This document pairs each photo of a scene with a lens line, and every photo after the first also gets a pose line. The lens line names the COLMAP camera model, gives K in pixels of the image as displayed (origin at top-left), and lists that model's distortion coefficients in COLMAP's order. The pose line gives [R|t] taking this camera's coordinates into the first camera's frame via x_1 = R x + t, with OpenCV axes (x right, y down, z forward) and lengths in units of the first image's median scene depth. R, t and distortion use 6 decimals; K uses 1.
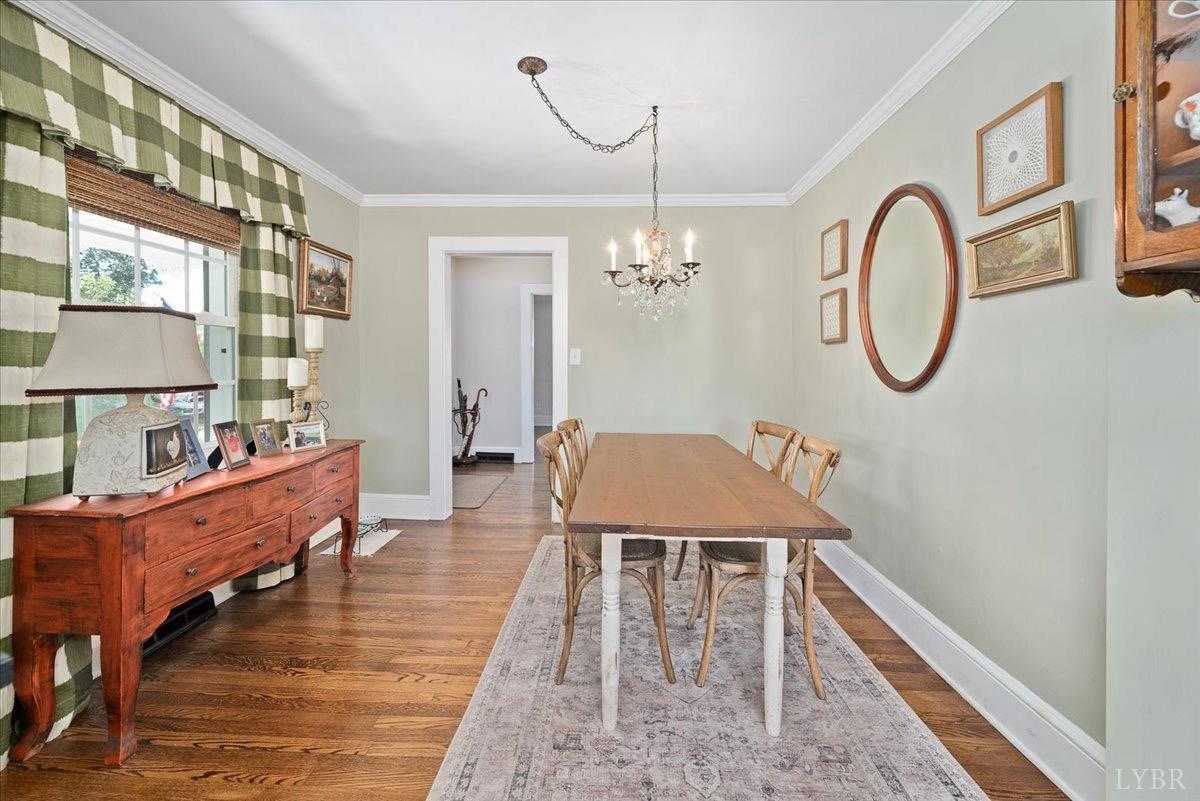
lens RADIAL K [[492.0, 0, 597.5], [0, 492.0, 367.1], [0, 0, 1]] dist [-0.001991, -0.000637]
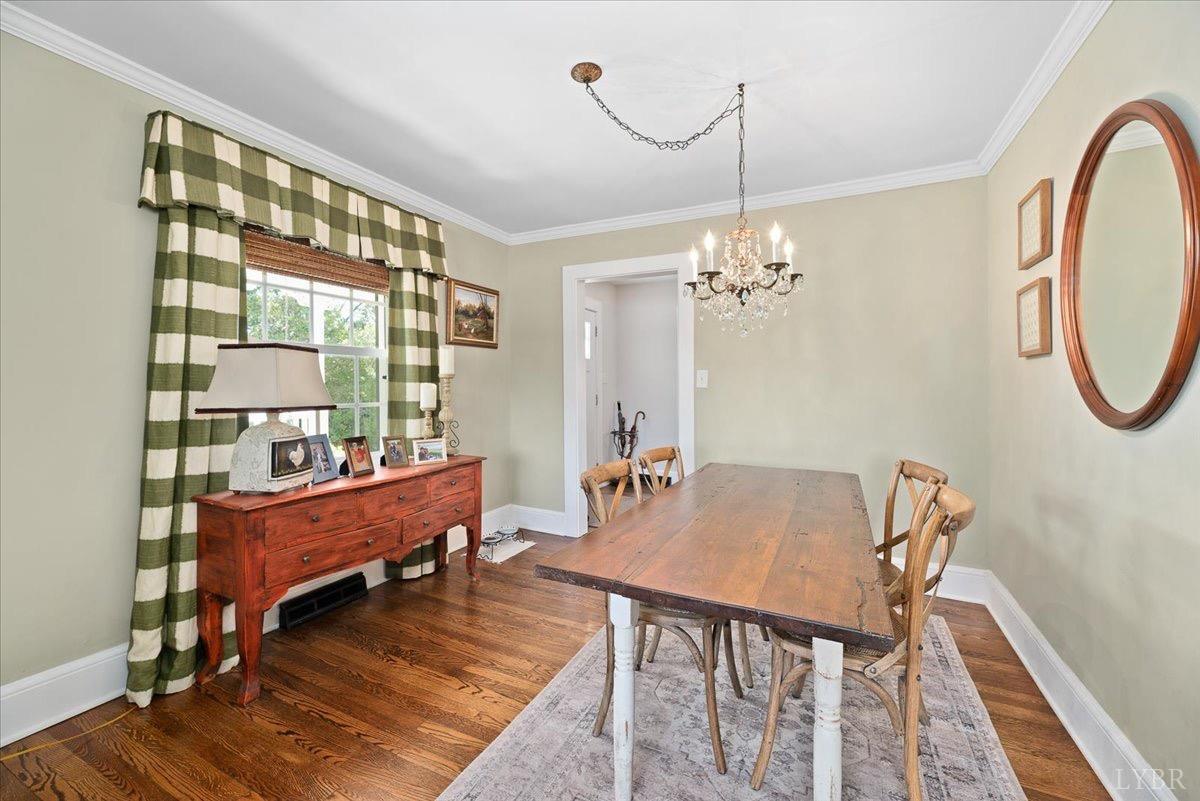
lens RADIAL K [[481.9, 0, 603.1], [0, 481.9, 390.0], [0, 0, 1]] dist [-0.000286, -0.000009]
pose [[0.917064, -0.001574, -0.398736, 0.243177], [0.001706, 0.999999, -0.000025, -0.001807], [0.398736, -0.000658, 0.917066, 0.147757]]
